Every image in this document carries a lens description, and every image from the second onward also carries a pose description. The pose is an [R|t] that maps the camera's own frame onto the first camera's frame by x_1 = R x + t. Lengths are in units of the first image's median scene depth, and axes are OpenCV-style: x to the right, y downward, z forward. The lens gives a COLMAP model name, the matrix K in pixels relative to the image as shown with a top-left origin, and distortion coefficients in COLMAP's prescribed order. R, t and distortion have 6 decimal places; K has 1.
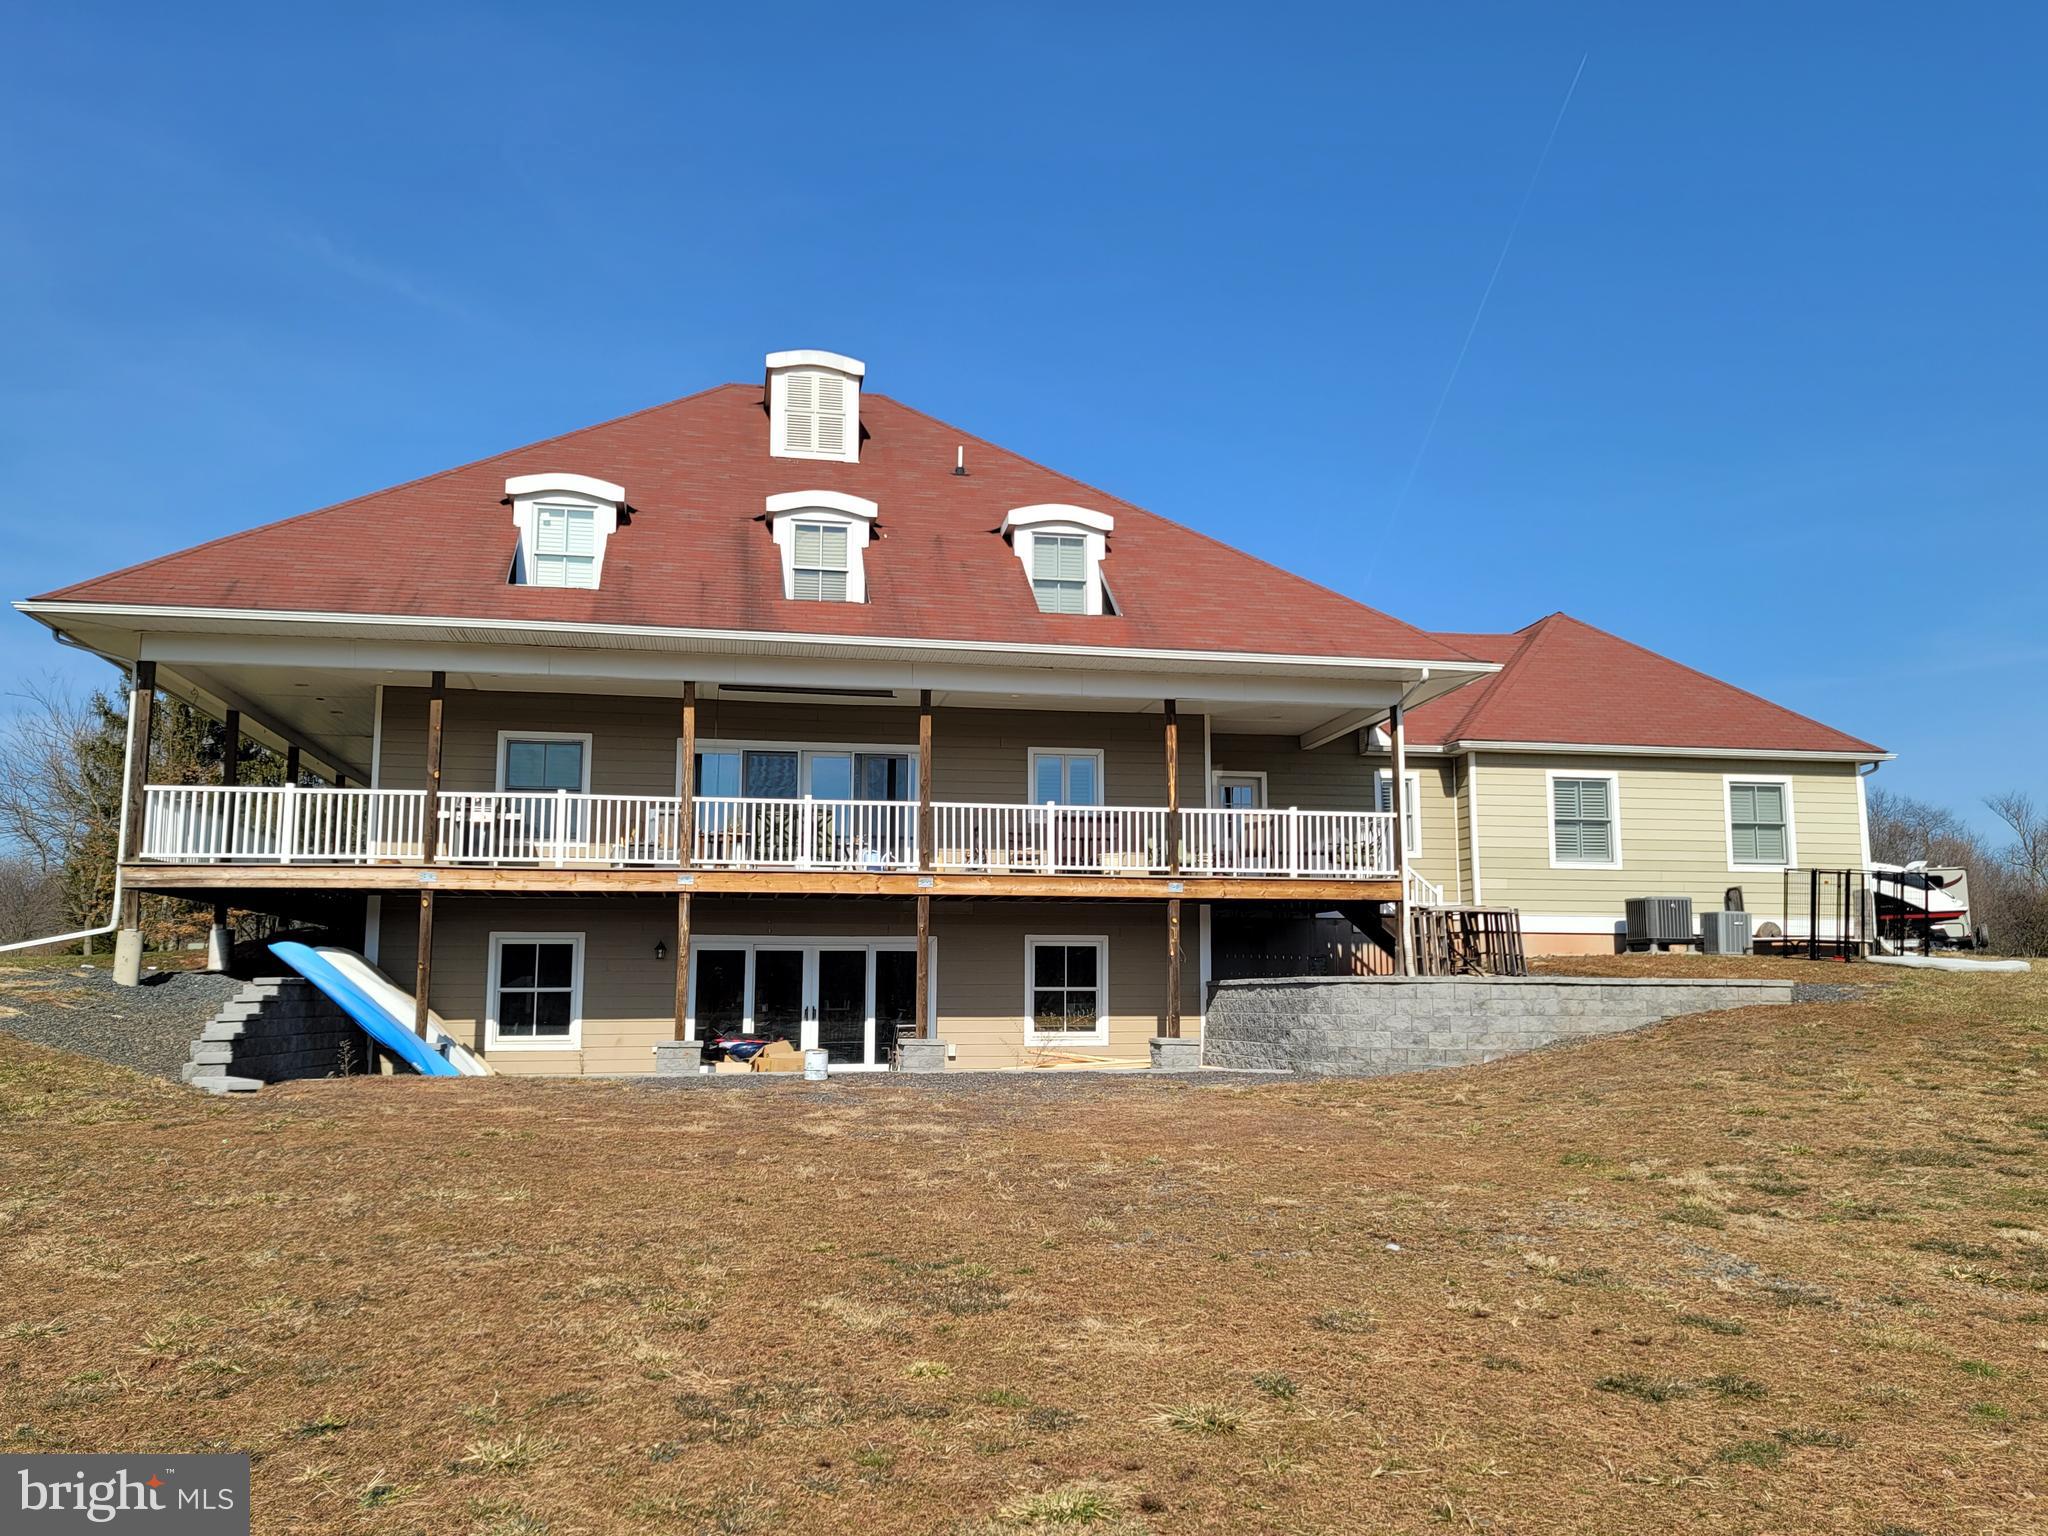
lens RADIAL K [[1676.9, 0, 1018.9], [0, 1676.9, 777.0], [0, 0, 1]] dist [0.089397, -0.082404]
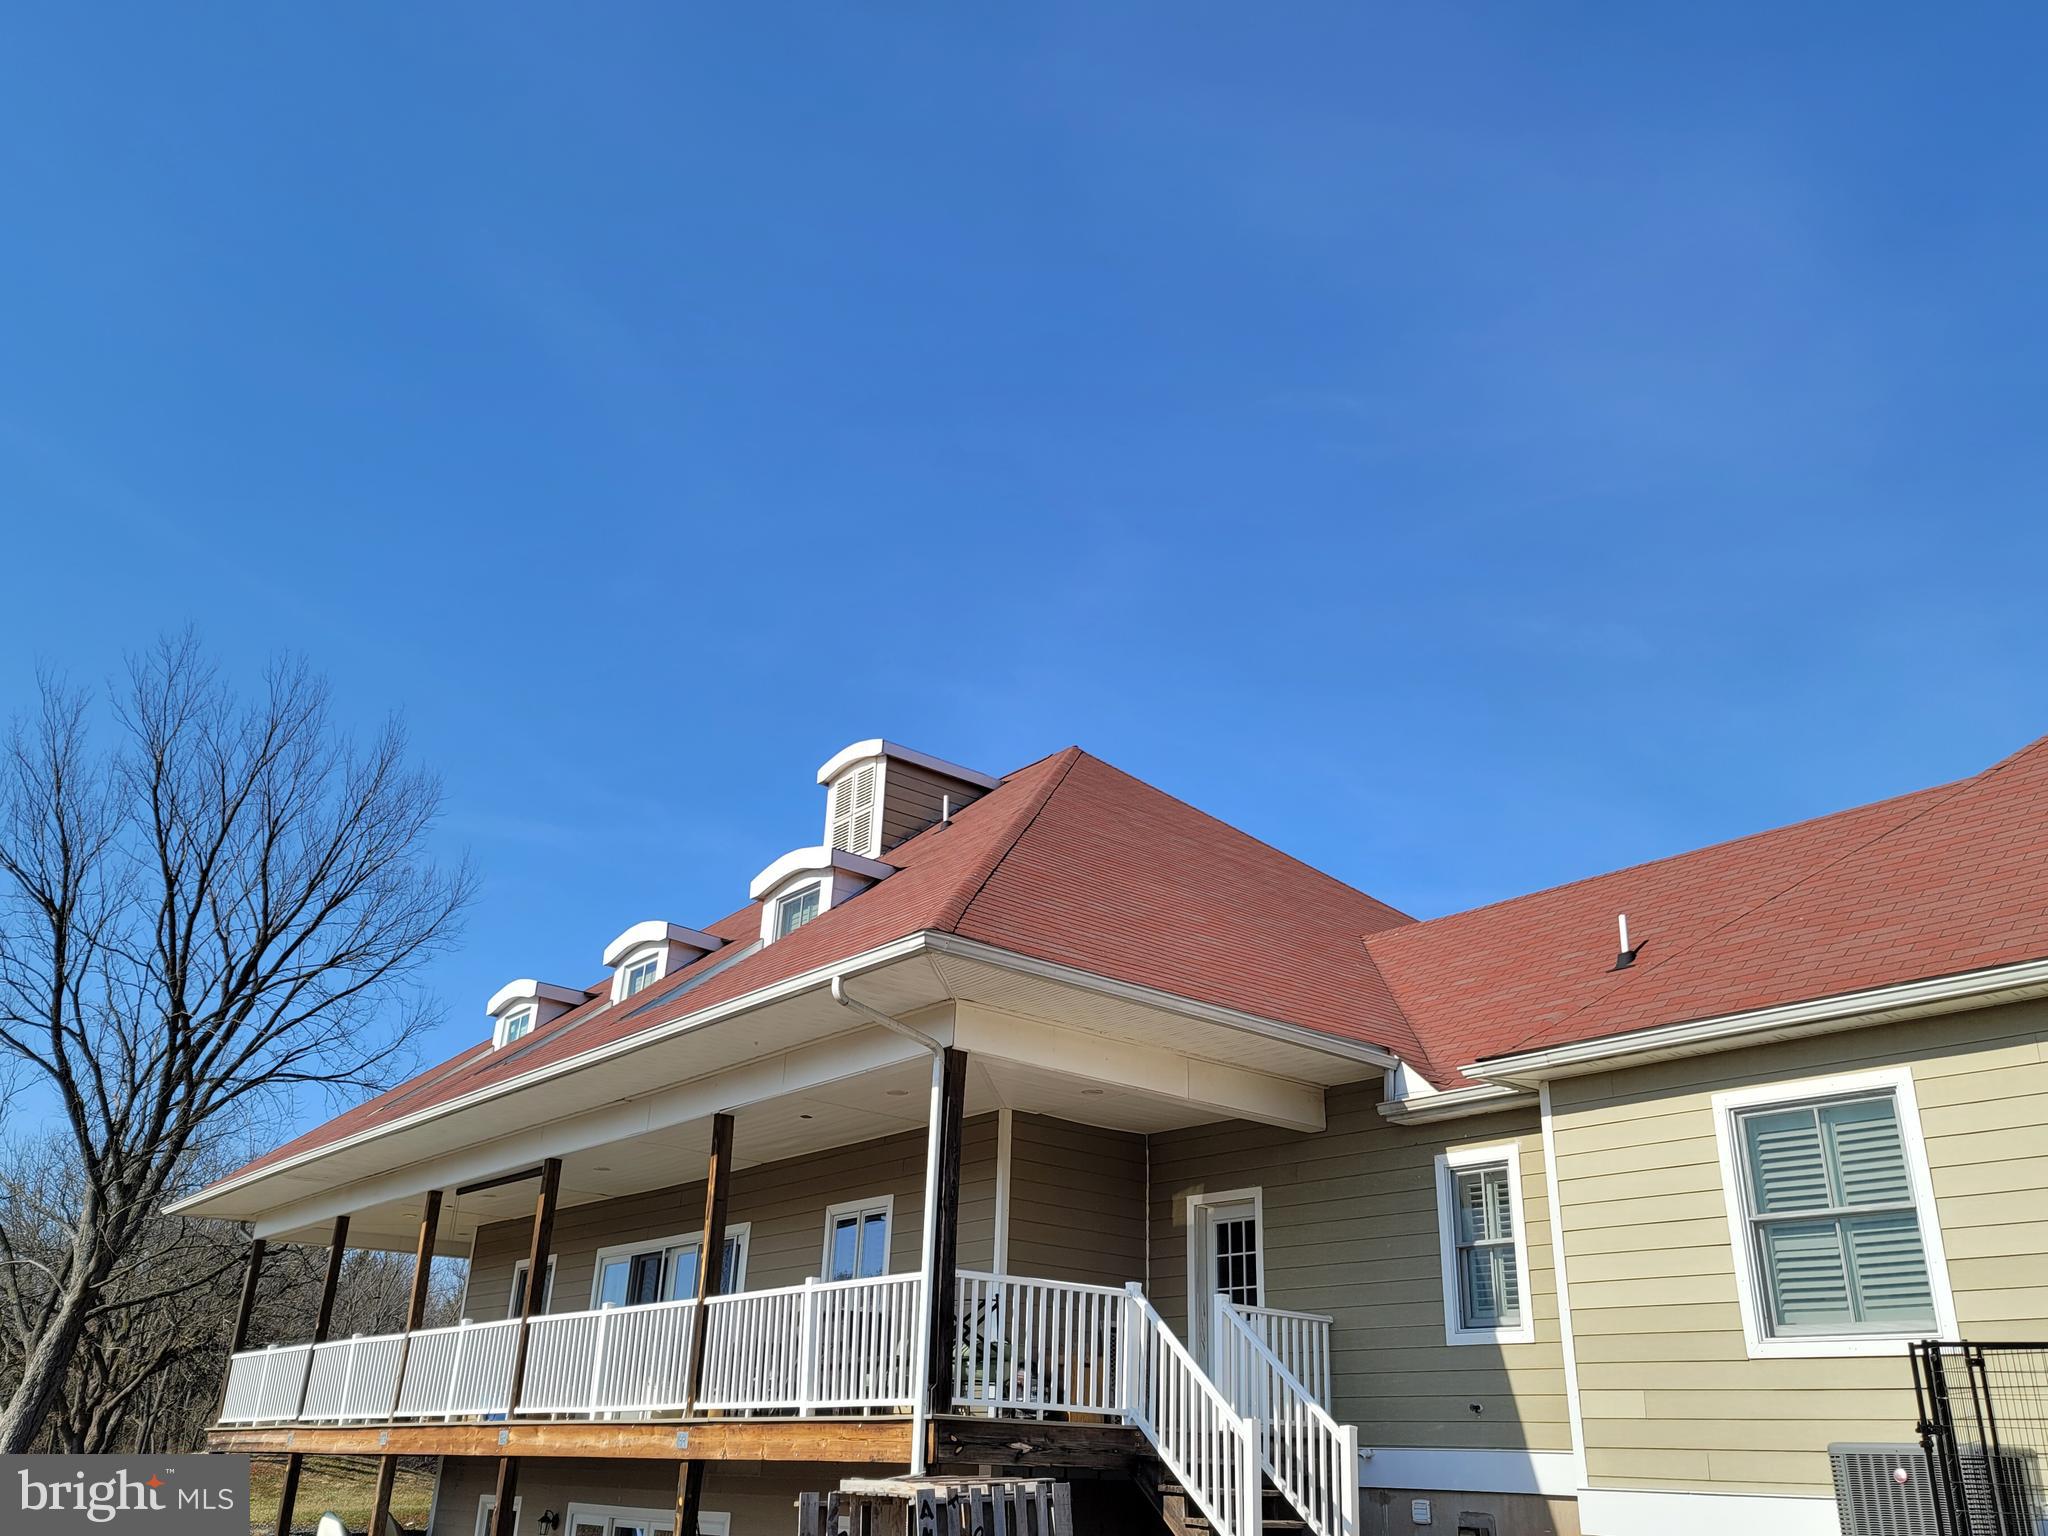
lens RADIAL K [[1676.9, 0, 1017.5], [0, 1676.9, 772.0], [0, 0, 1]] dist [0.089397, -0.082404]
pose [[0.481833, -0.327631, -0.812708, 0.685368], [0.085646, 0.940638, -0.328427, 0.049308], [0.872067, 0.088642, 0.481291, 0.767965]]
